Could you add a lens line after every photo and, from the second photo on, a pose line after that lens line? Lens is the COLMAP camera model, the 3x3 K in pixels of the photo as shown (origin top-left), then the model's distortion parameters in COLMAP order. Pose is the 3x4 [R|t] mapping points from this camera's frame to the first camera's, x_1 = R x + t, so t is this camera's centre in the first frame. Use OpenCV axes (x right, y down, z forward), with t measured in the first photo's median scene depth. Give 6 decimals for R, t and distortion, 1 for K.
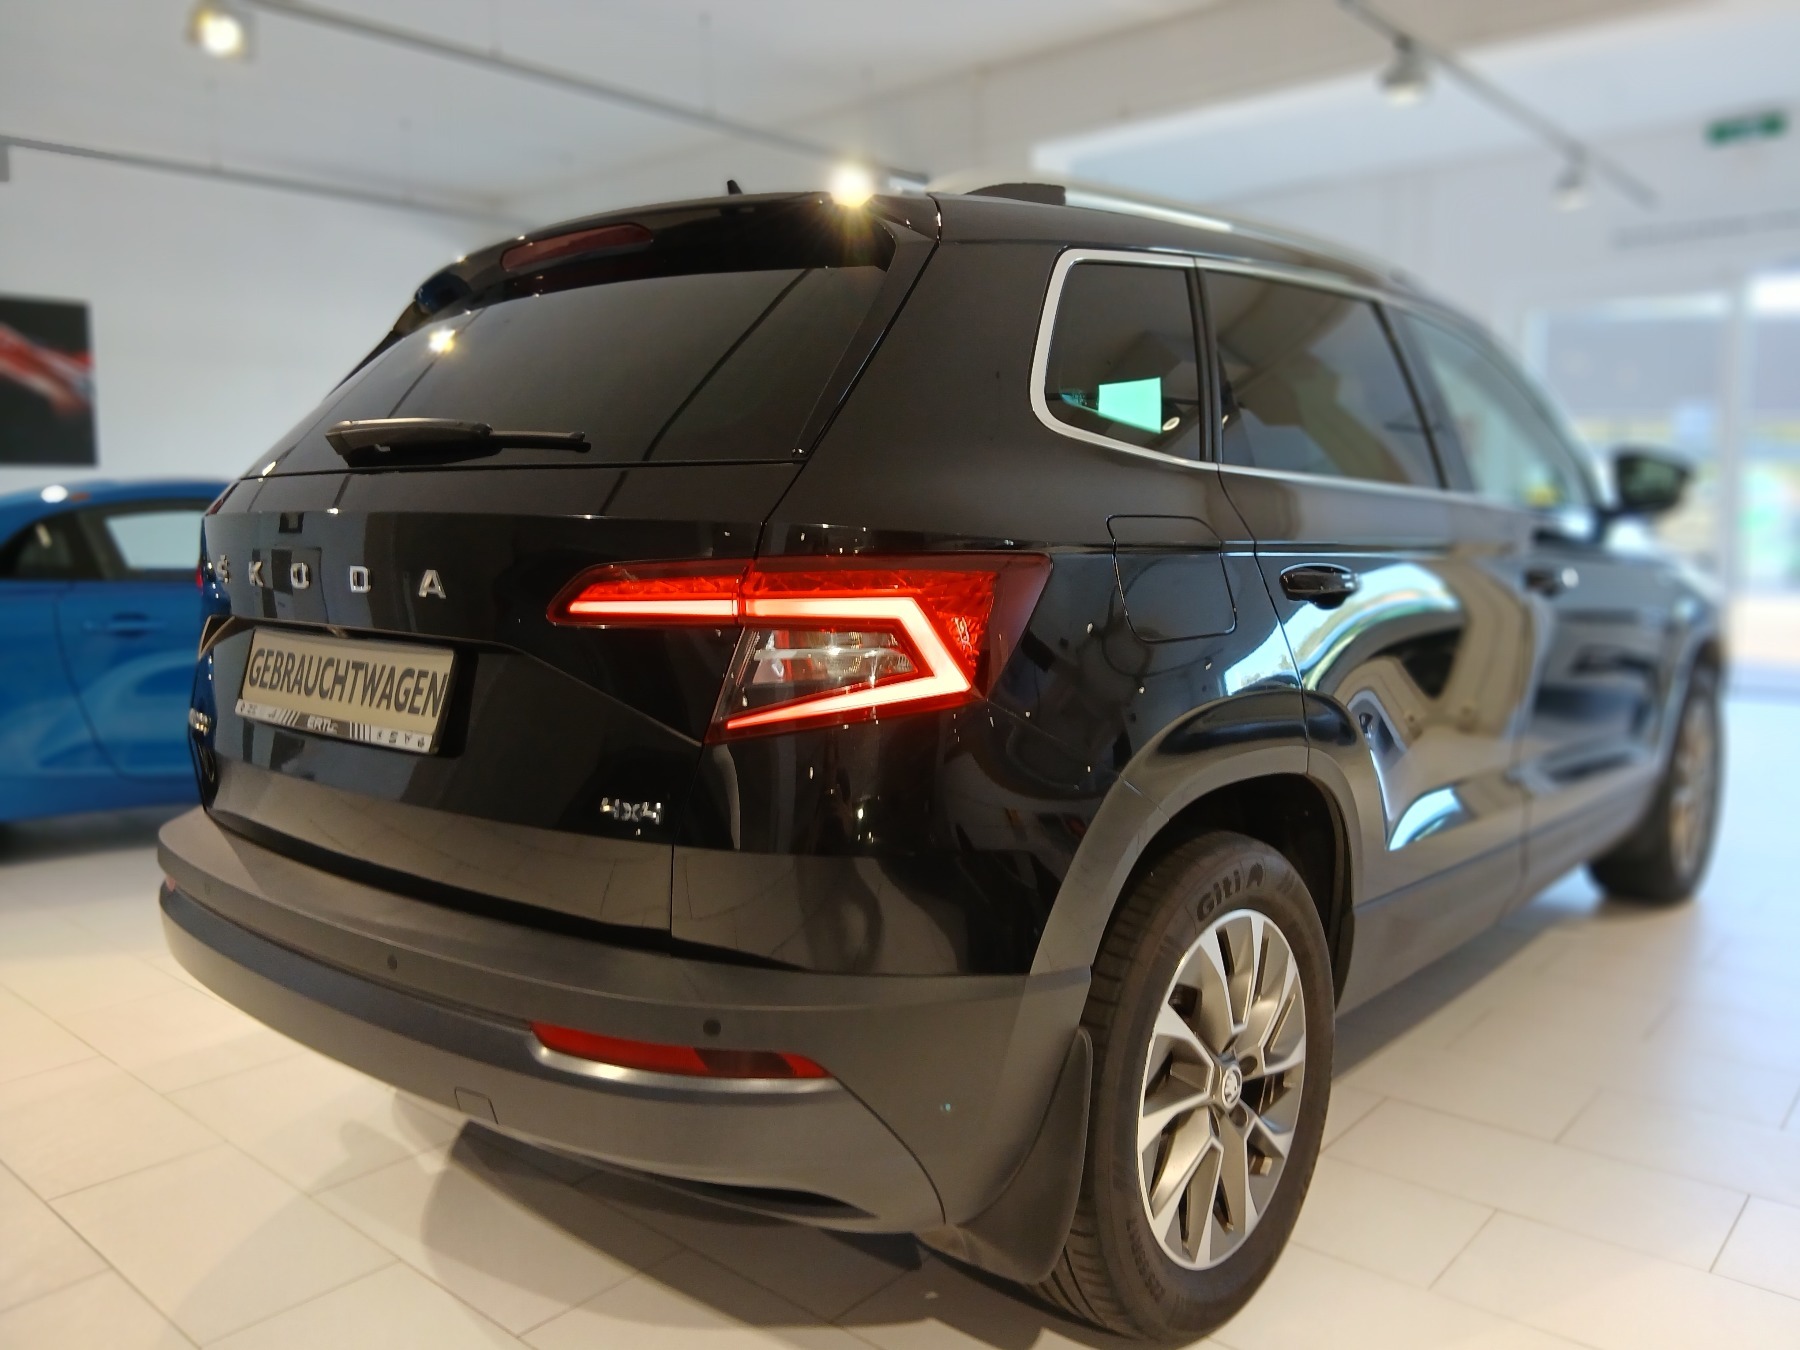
lens RADIAL K [[1364.5, 0, 900.0], [0, 1364.5, 675.0], [0, 0, 1]] dist [0.129714, -0.257990]
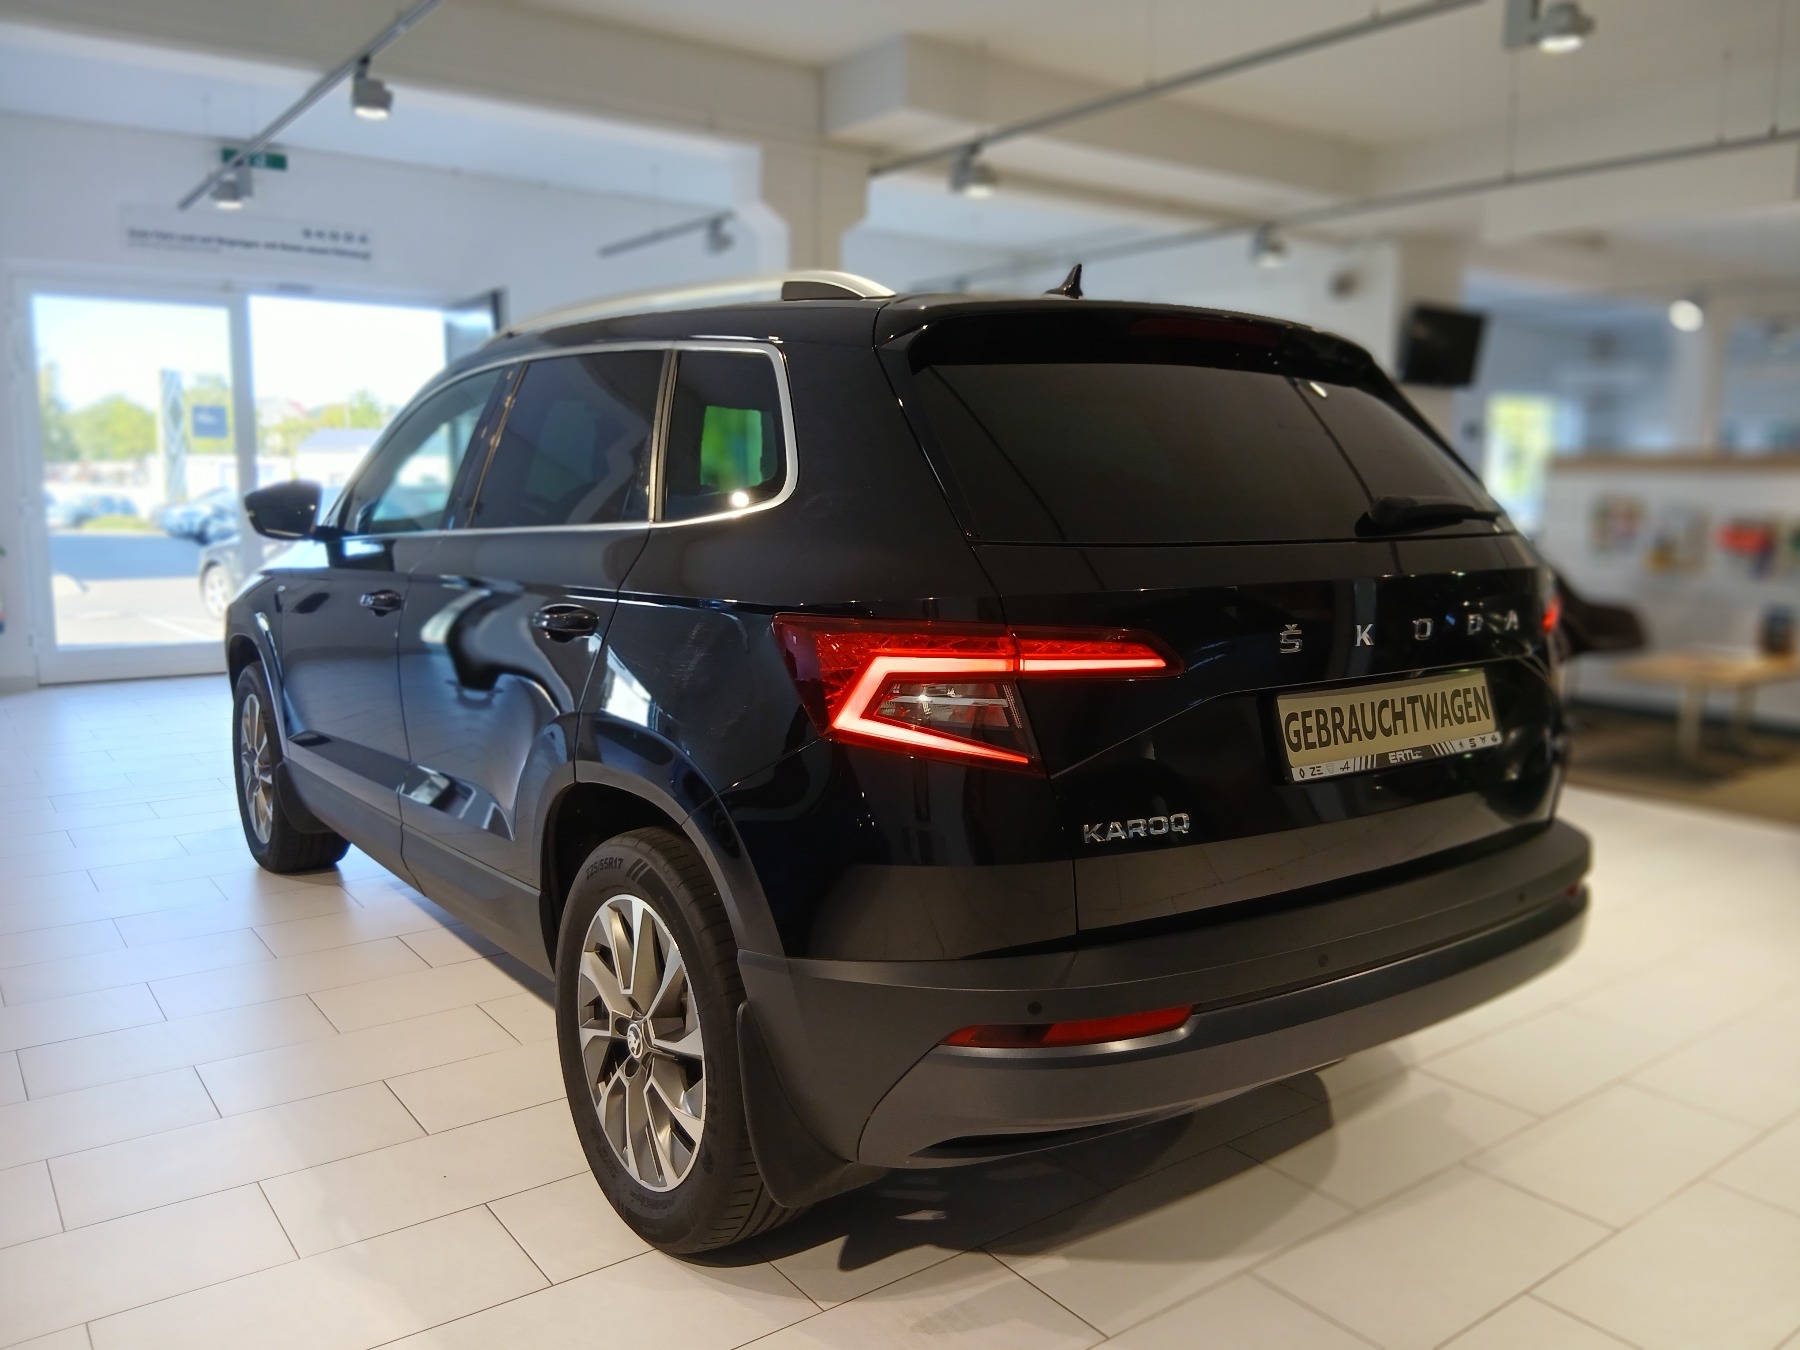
lens RADIAL K [[1364.5, 0, 900.0], [0, 1364.5, 675.0], [0, 0, 1]] dist [0.129714, -0.257990]
pose [[0.211171, -0.125507, 0.969358, -1.721041], [0.106443, 0.988777, 0.104833, -0.210162], [-0.971636, 0.081043, 0.222160, 1.217385]]
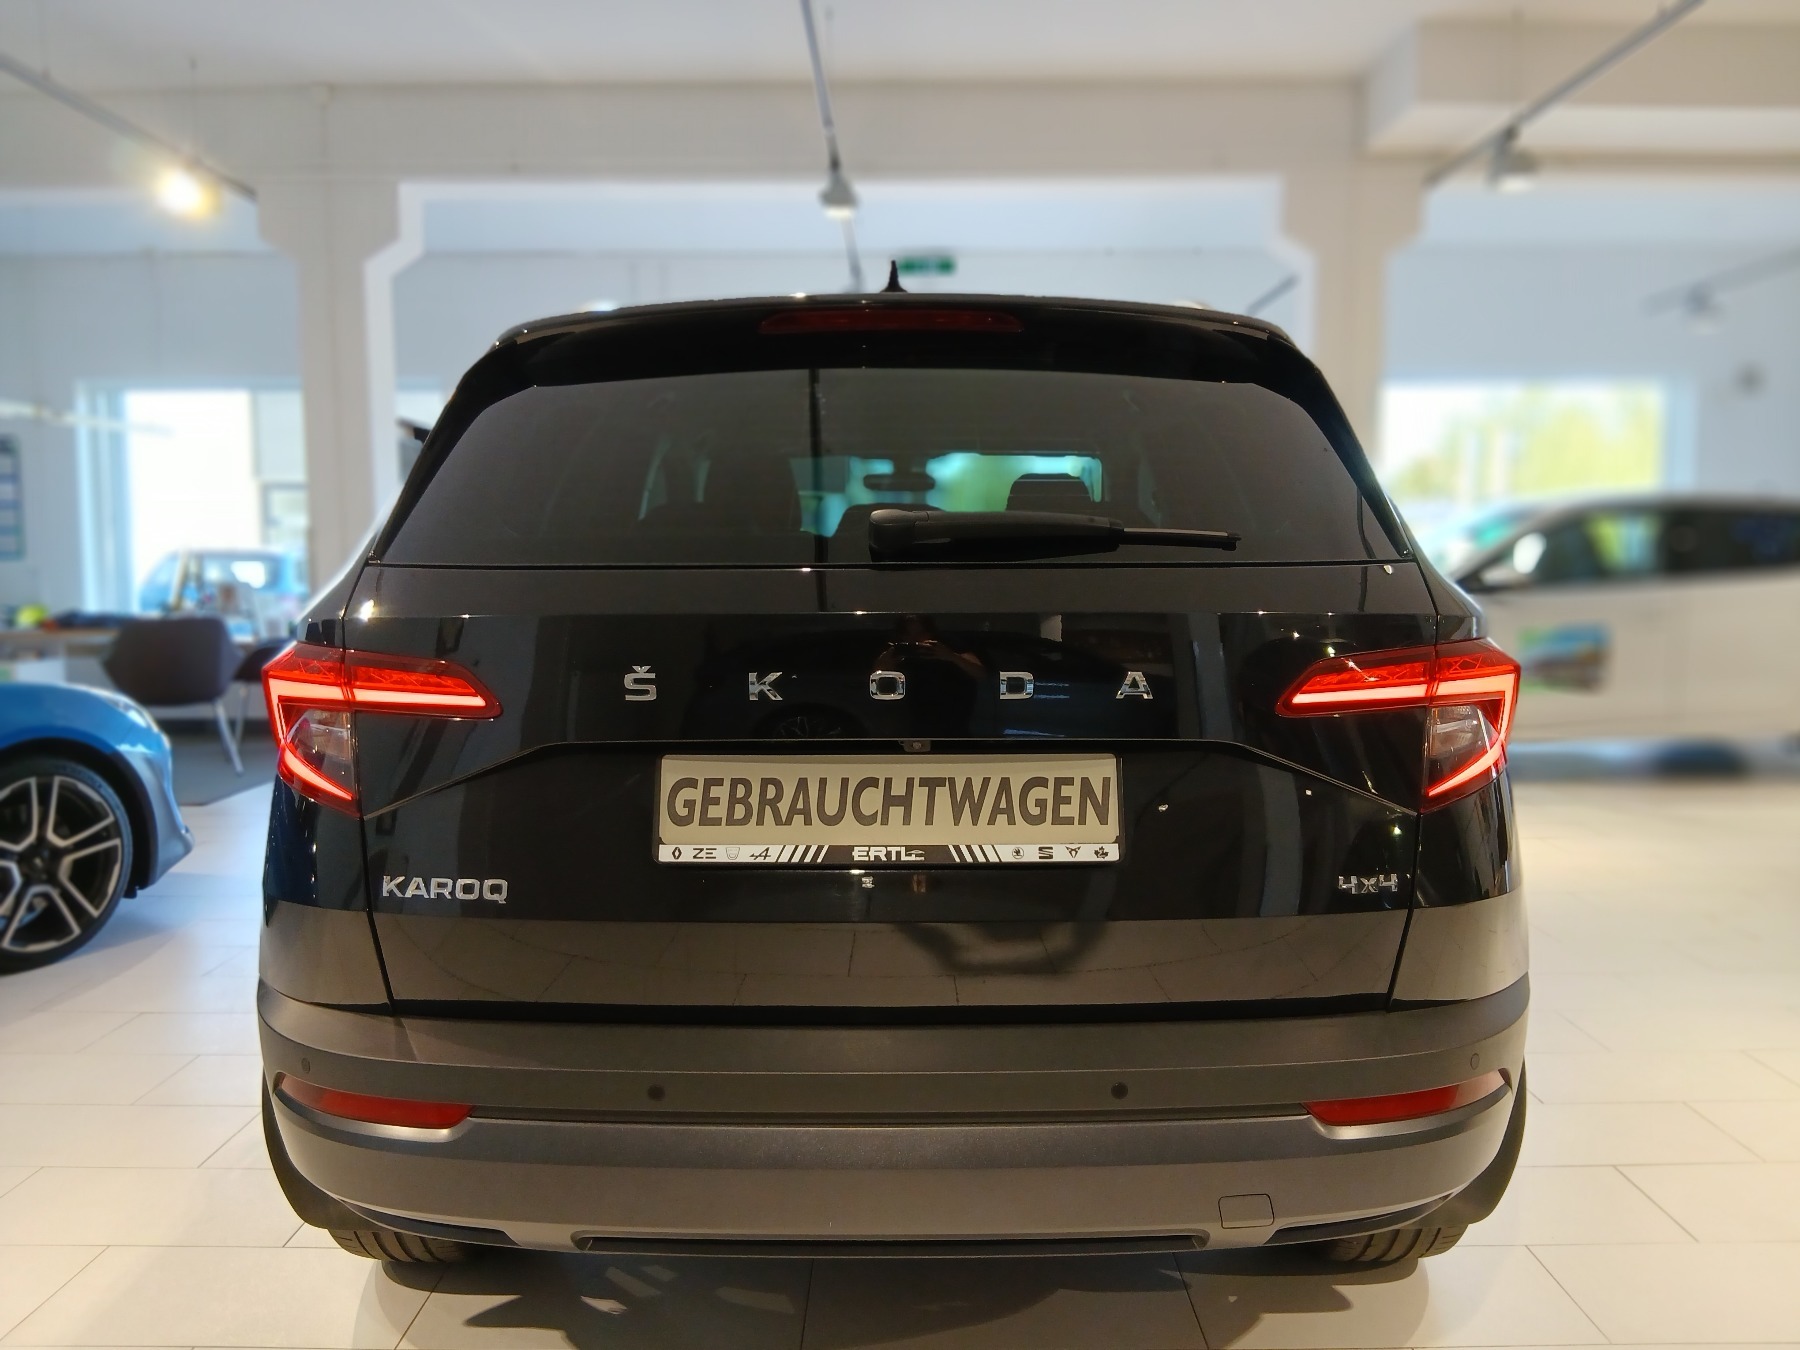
lens RADIAL K [[1364.5, 0, 900.0], [0, 1364.5, 675.0], [0, 0, 1]] dist [0.129714, -0.257990]
pose [[0.758914, -0.052398, 0.649079, -1.023093], [0.075436, 0.997121, -0.007706, -0.073743], [-0.646807, 0.054812, 0.760682, 0.352336]]
